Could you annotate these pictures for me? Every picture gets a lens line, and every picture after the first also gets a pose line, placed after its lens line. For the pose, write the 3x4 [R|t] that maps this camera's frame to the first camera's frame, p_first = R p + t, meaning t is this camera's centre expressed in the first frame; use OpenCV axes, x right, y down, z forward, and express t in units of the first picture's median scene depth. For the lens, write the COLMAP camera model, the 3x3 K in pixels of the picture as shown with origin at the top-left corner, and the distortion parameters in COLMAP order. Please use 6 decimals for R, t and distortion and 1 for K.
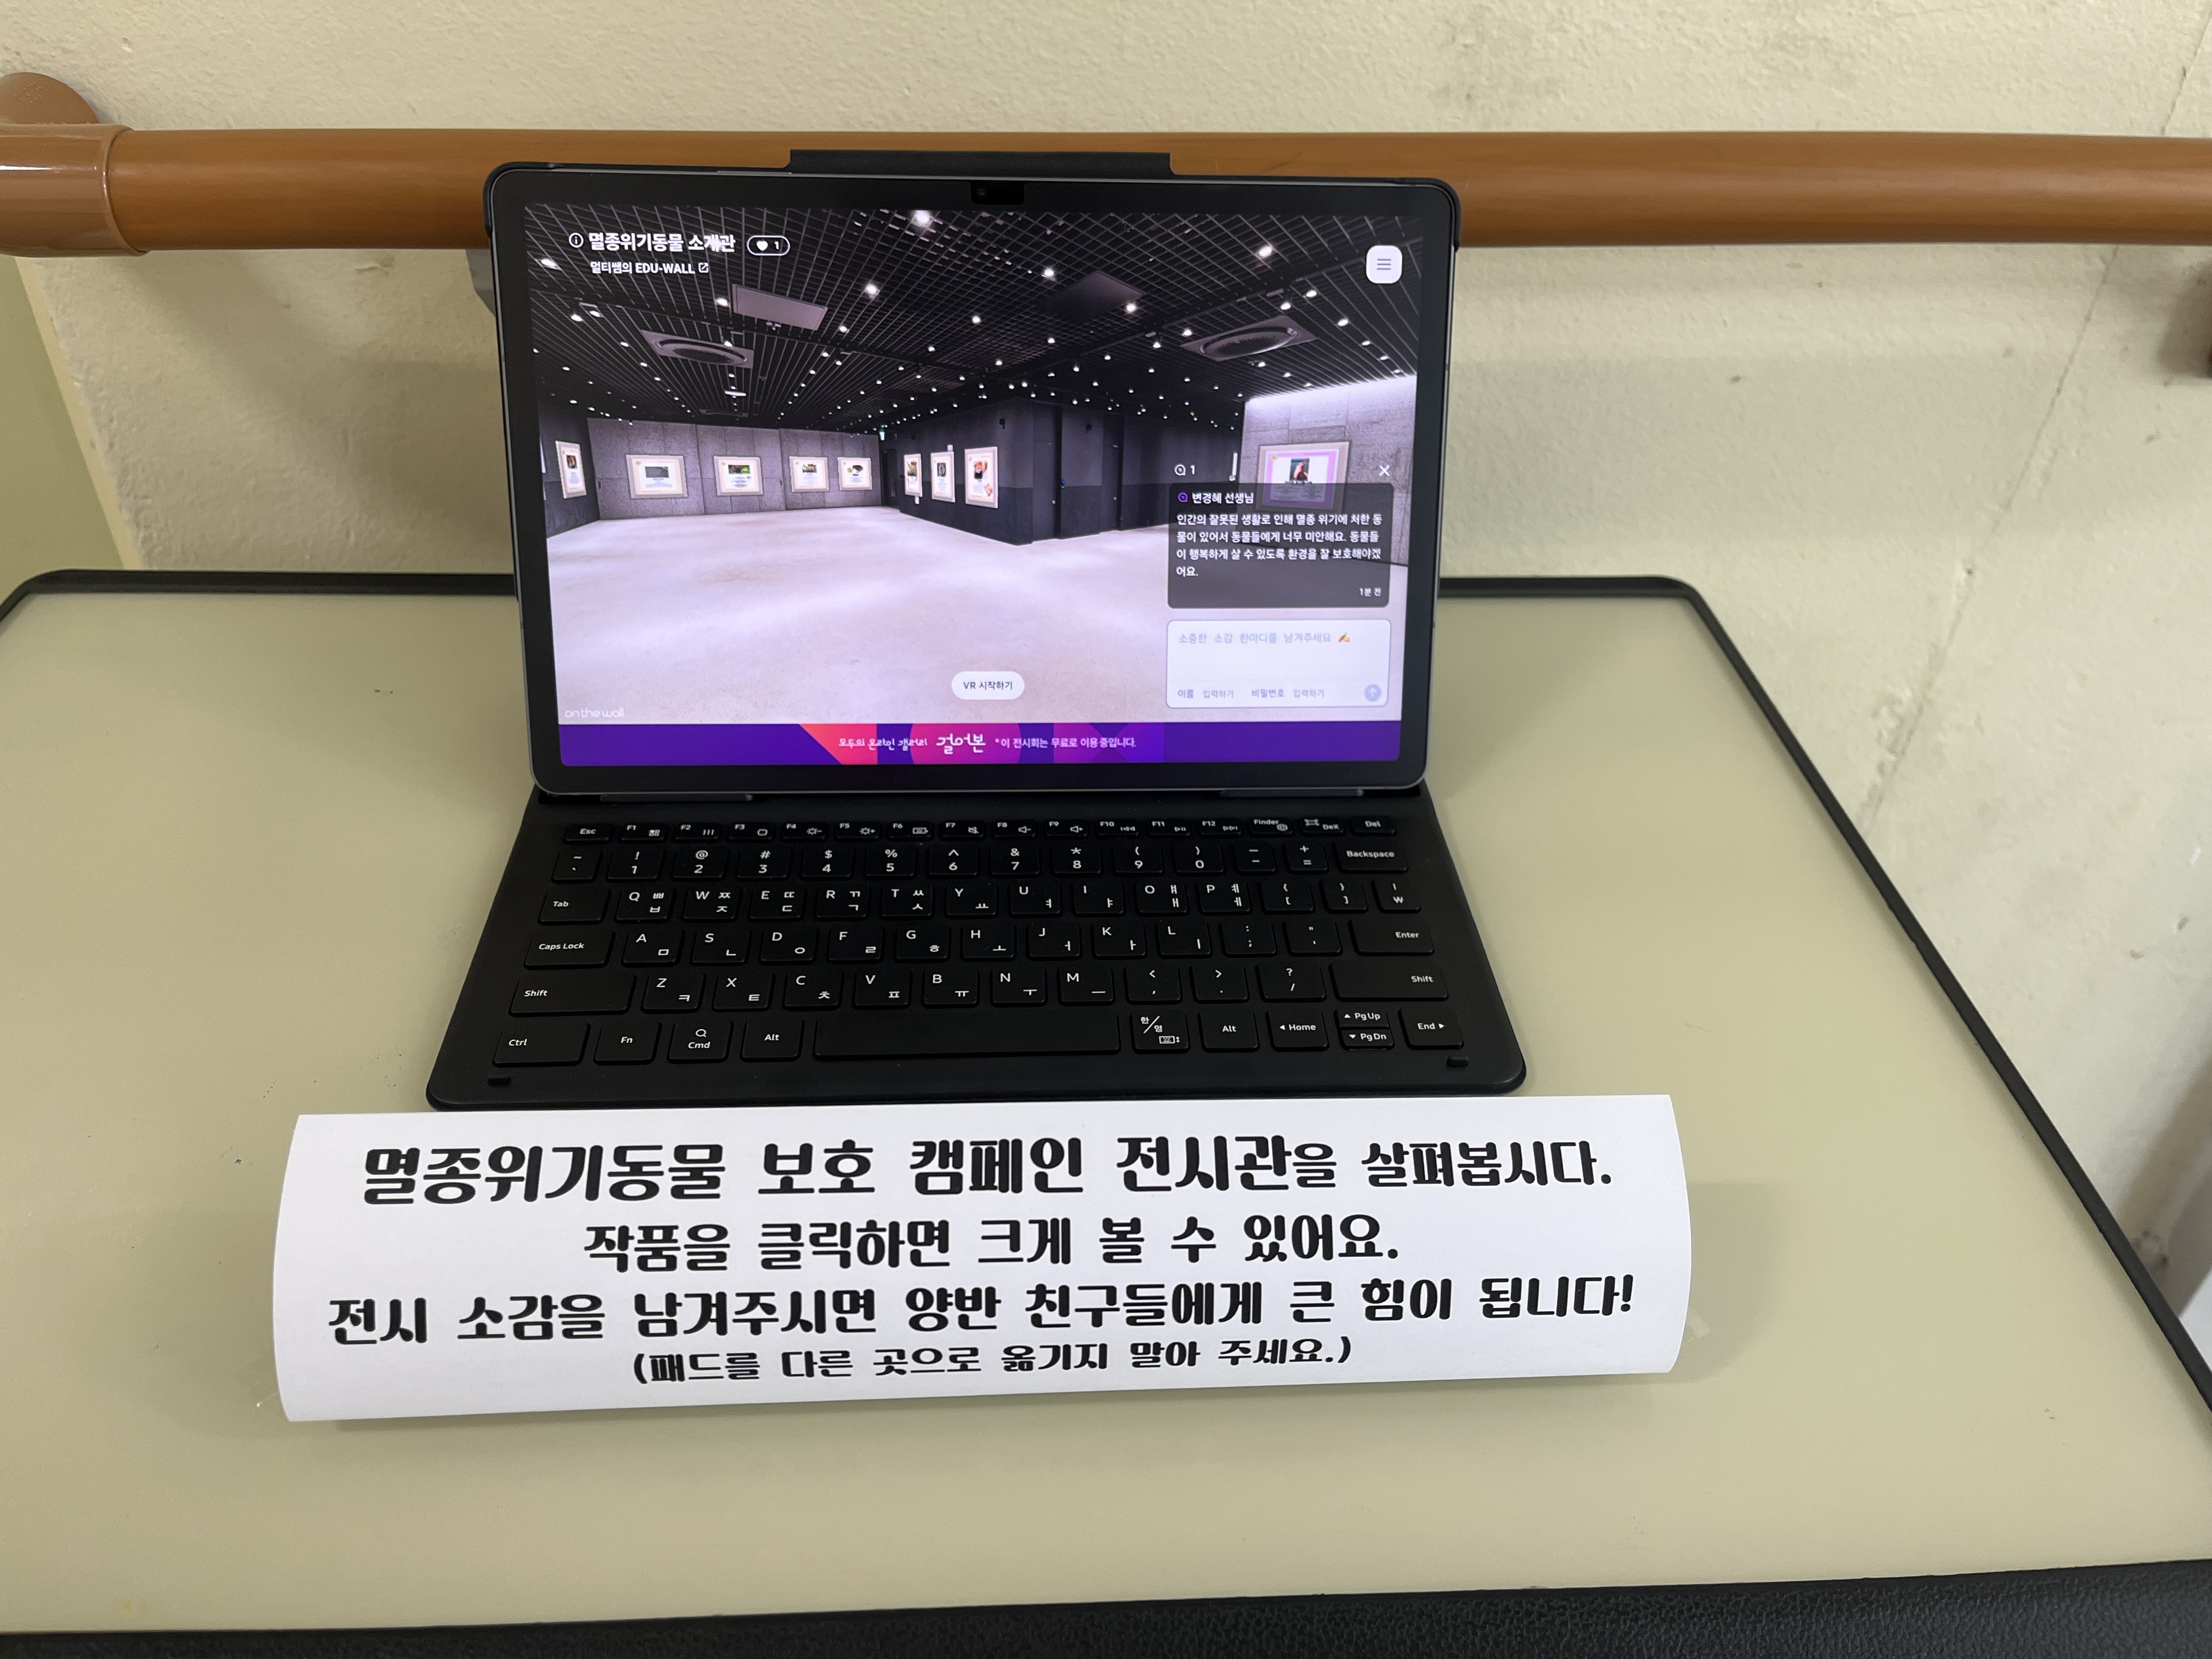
lens RADIAL K [[1673.8, 0, 1110.2], [0, 1673.8, 828.2], [0, 0, 1]] dist [0.015905, 0.001918]
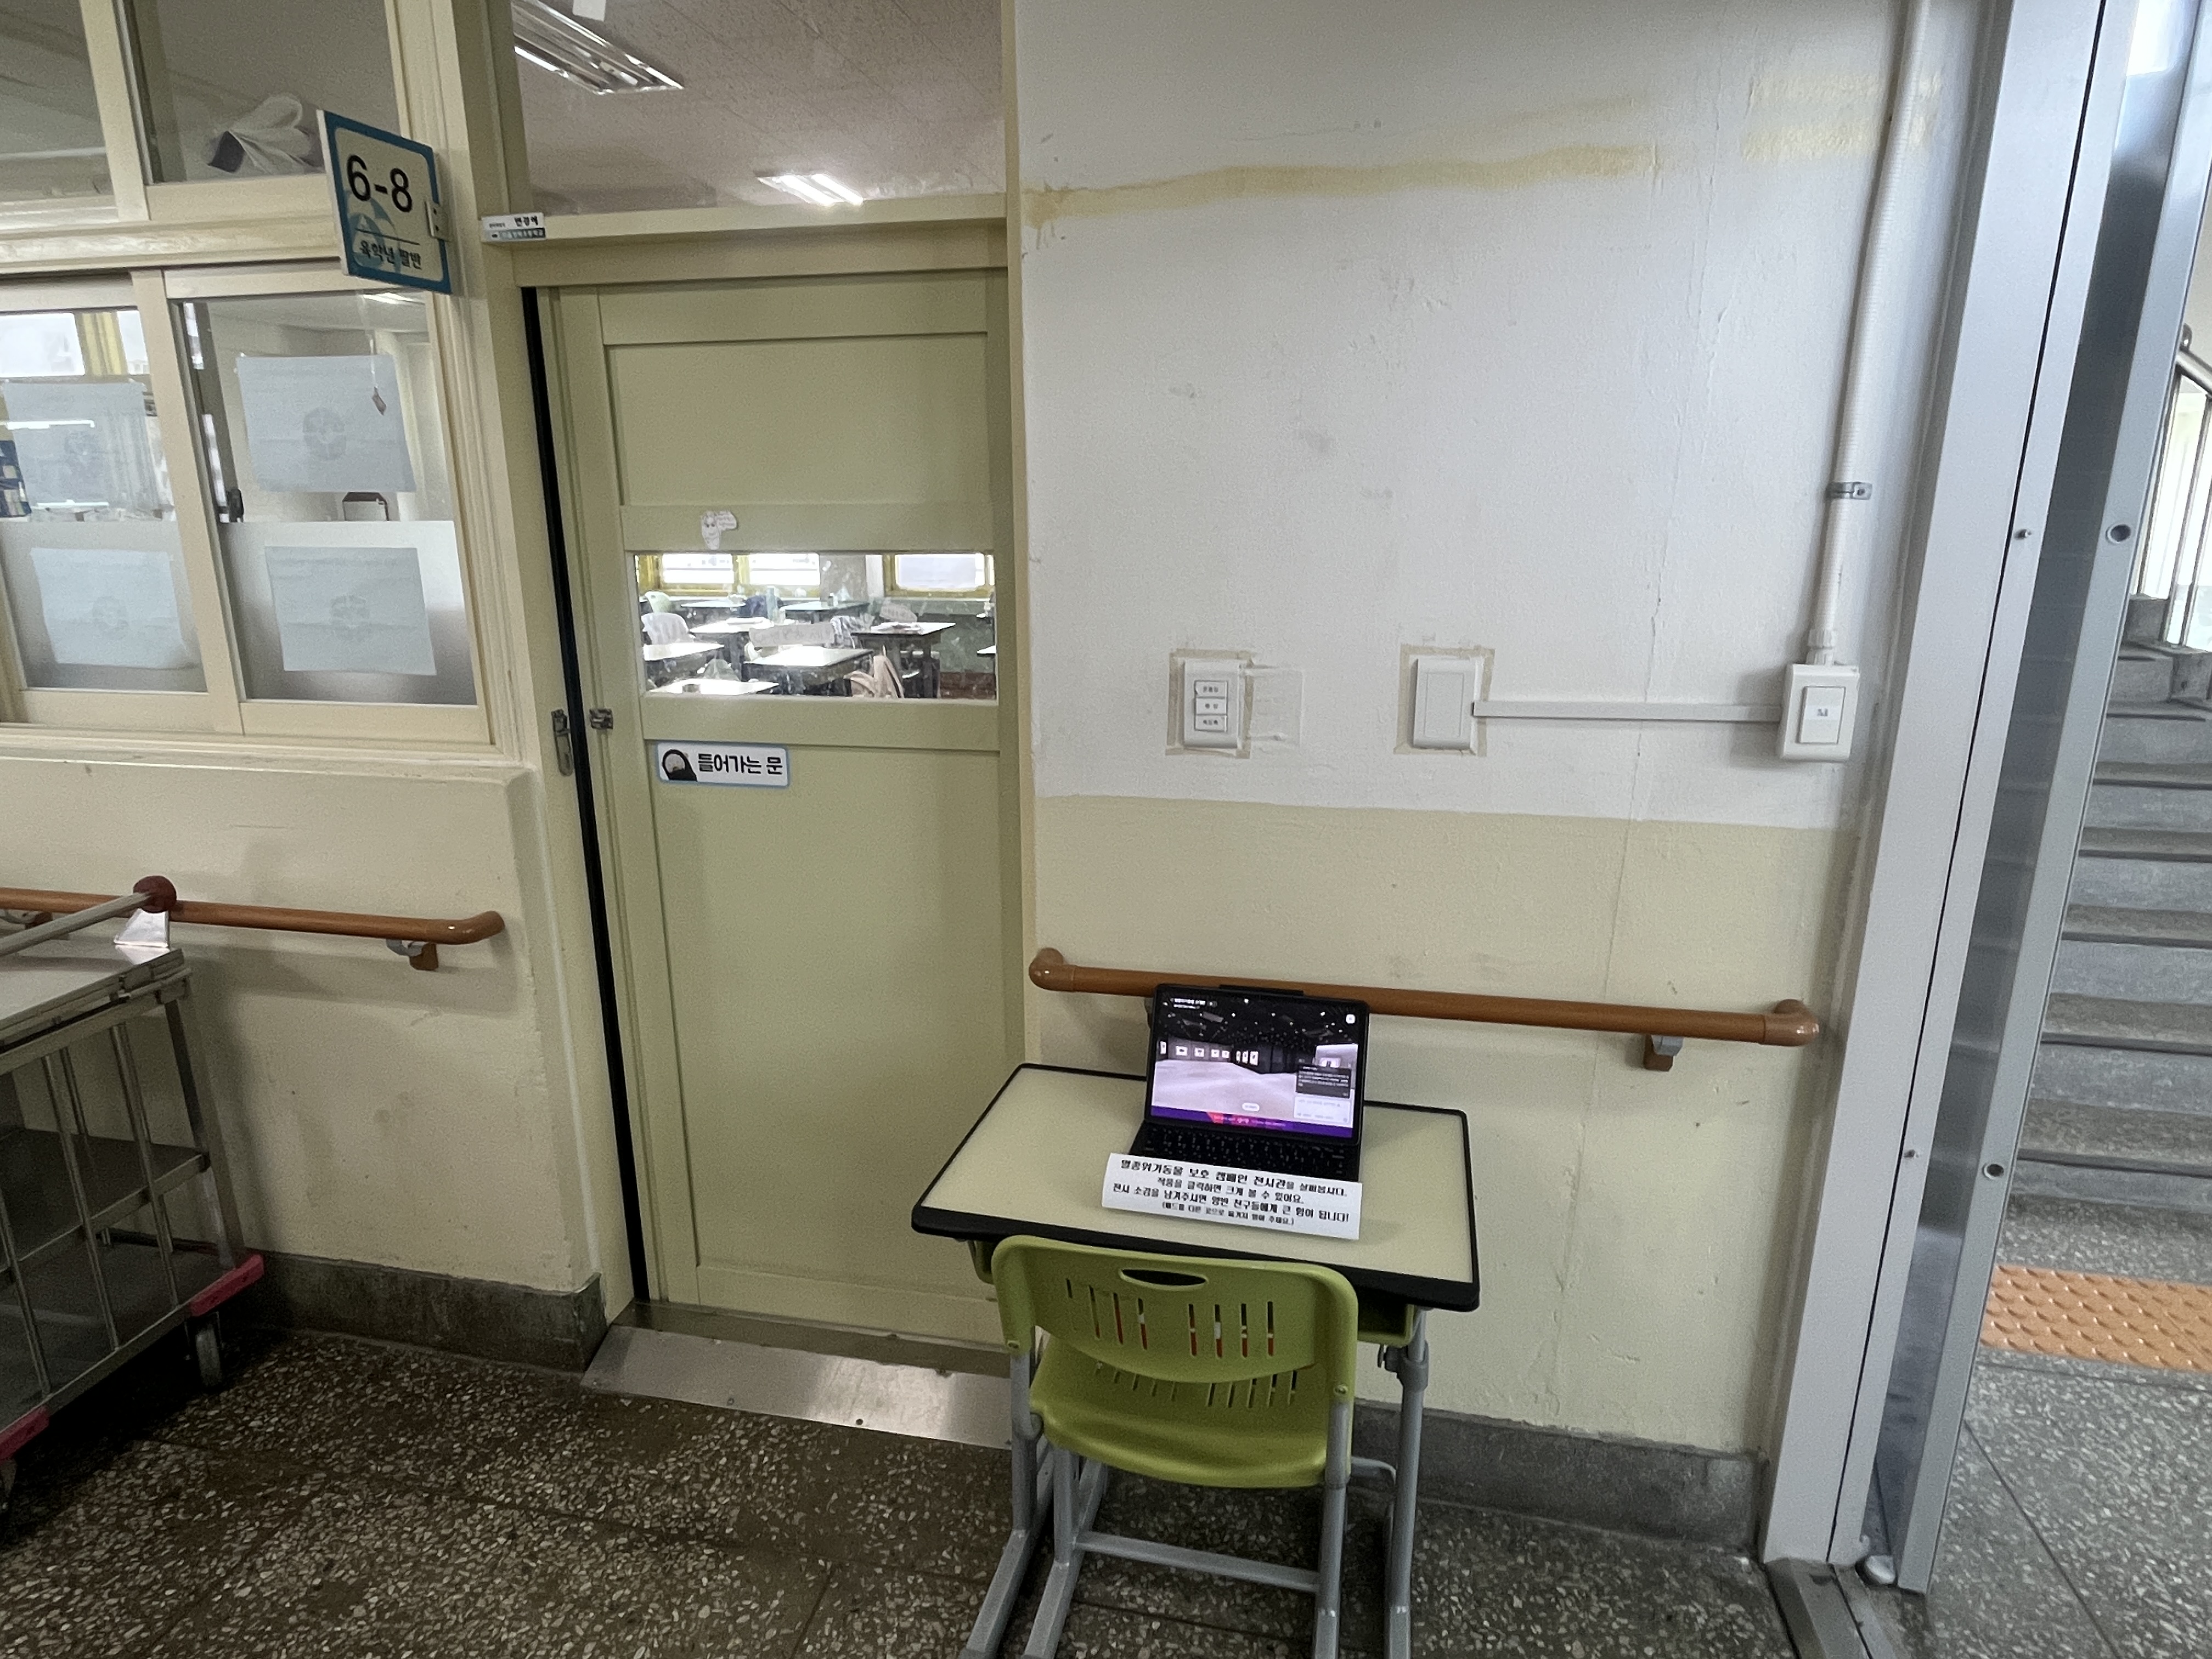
lens RADIAL K [[1234.5, 0, 1114.8], [0, 1234.5, 824.9], [0, 0, 1]] dist [0.000309, 0.000034]
pose [[0.958862, 0.040996, -0.280896, 0.459712], [-0.152749, 0.908563, -0.388820, 0.550923], [0.239272, 0.415731, 0.877449, -2.186965]]
